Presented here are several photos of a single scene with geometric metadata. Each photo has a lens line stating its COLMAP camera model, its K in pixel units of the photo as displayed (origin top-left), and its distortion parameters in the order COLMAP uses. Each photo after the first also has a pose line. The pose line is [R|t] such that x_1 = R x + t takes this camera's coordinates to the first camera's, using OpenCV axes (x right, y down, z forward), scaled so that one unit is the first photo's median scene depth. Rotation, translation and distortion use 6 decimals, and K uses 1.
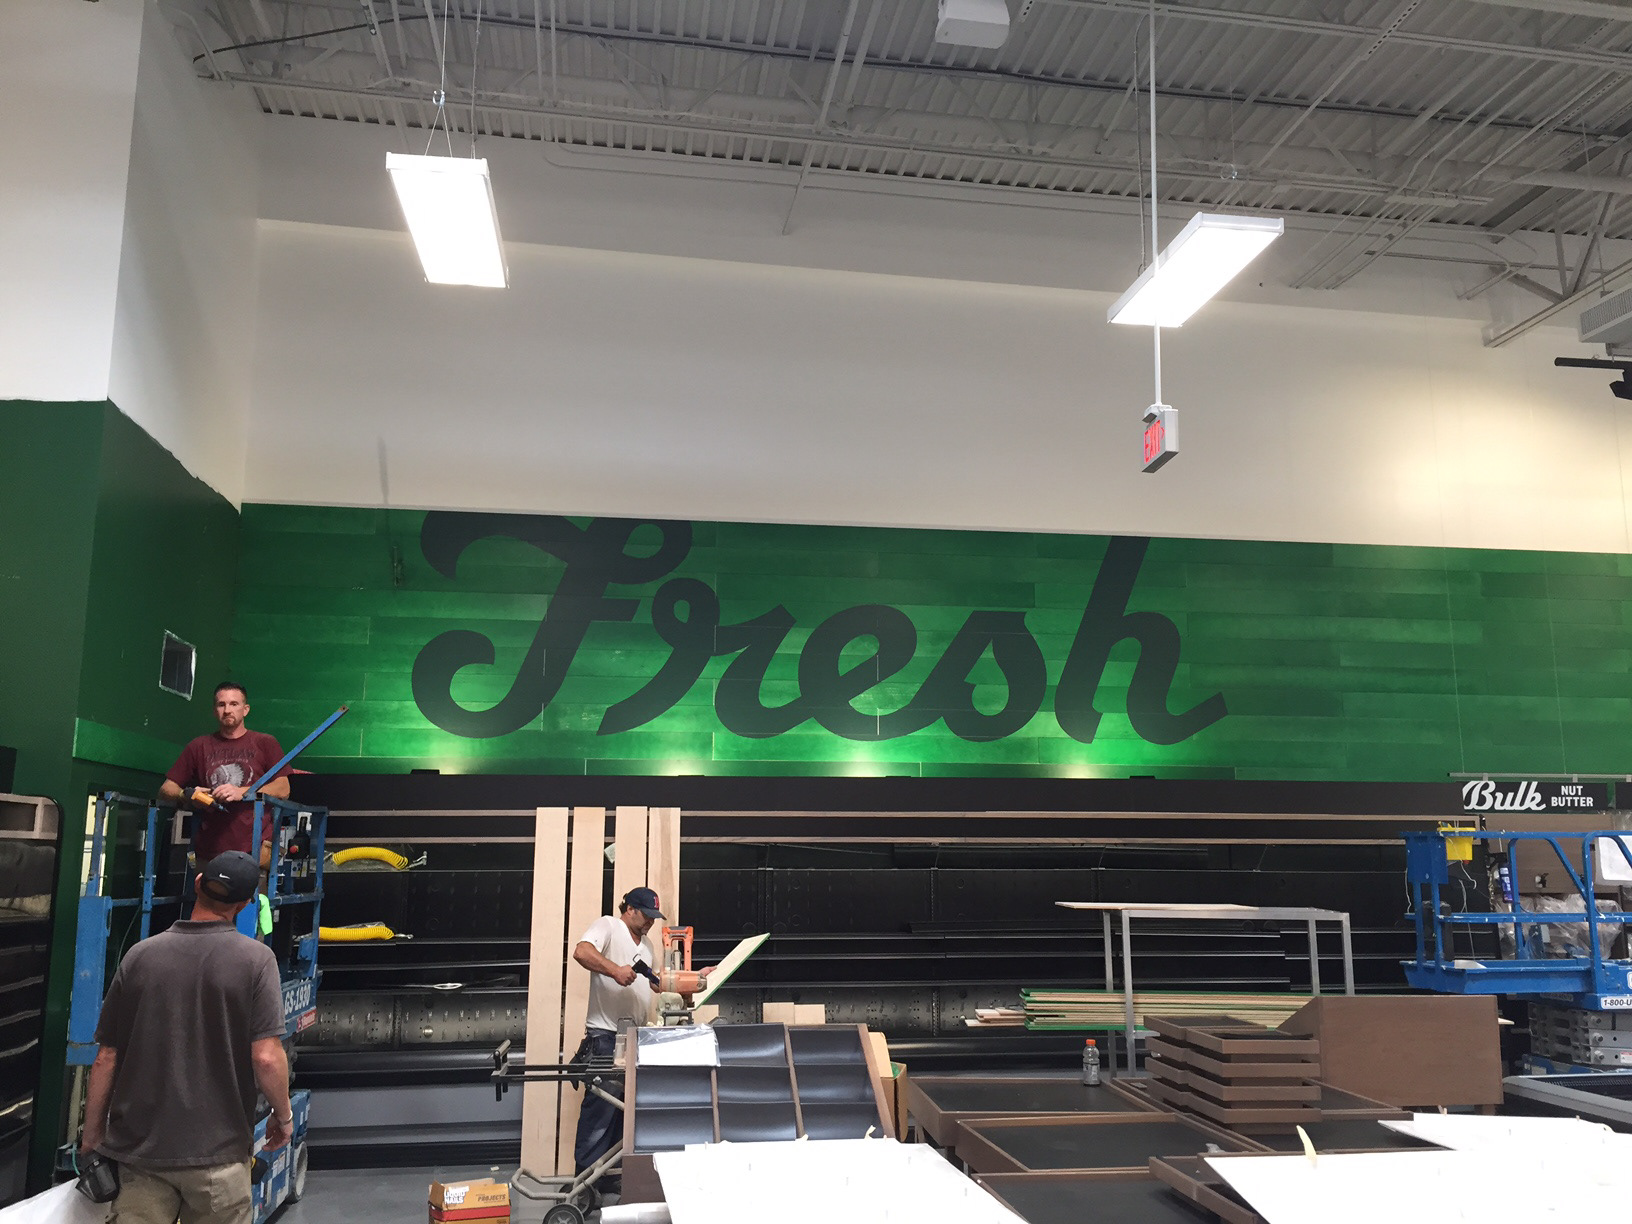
lens RADIAL K [[1387.7, 0, 809.7], [0, 1387.7, 621.5], [0, 0, 1]] dist [0.090117, -0.118929]
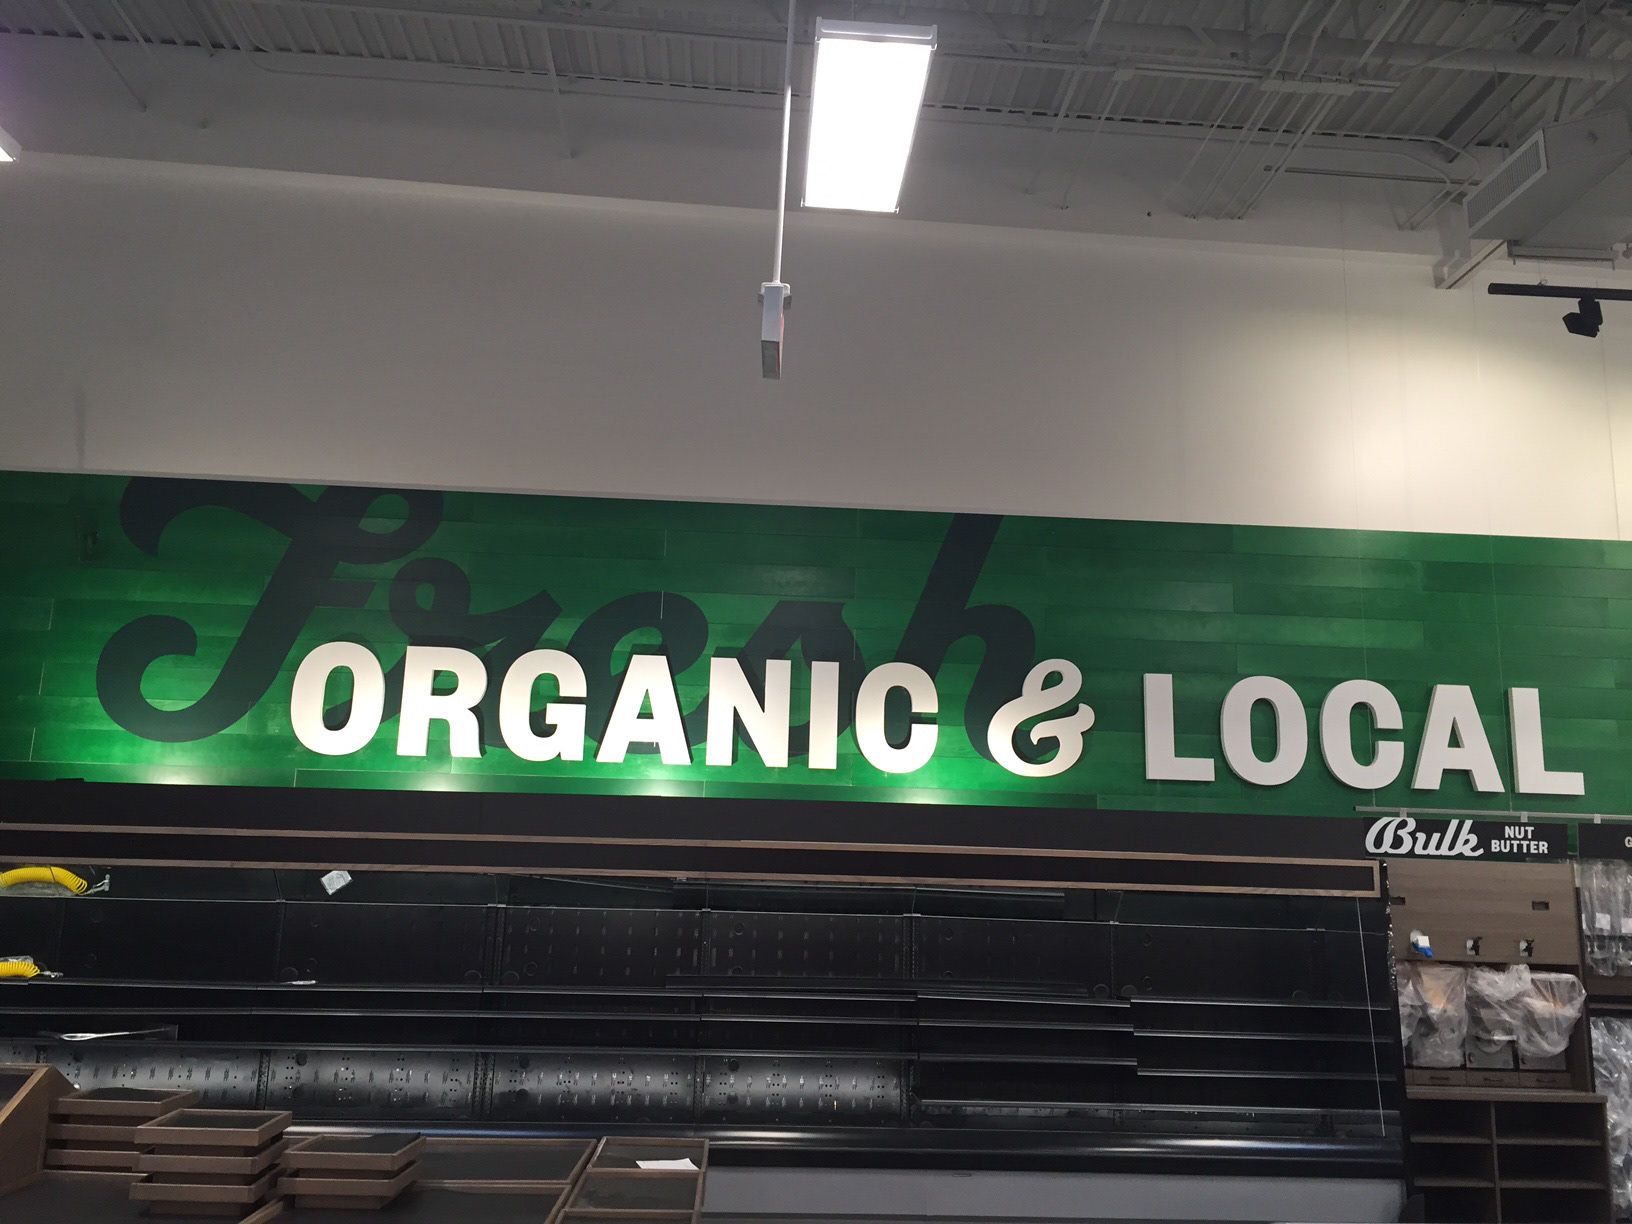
lens RADIAL K [[1387.7, 0, 809.7], [0, 1387.7, 621.5], [0, 0, 1]] dist [0.090117, -0.118929]
pose [[0.995470, 0.008706, -0.094676, 0.226016], [-0.011077, 0.999637, -0.024549, 0.026460], [0.094428, 0.025486, 0.995205, 0.180421]]
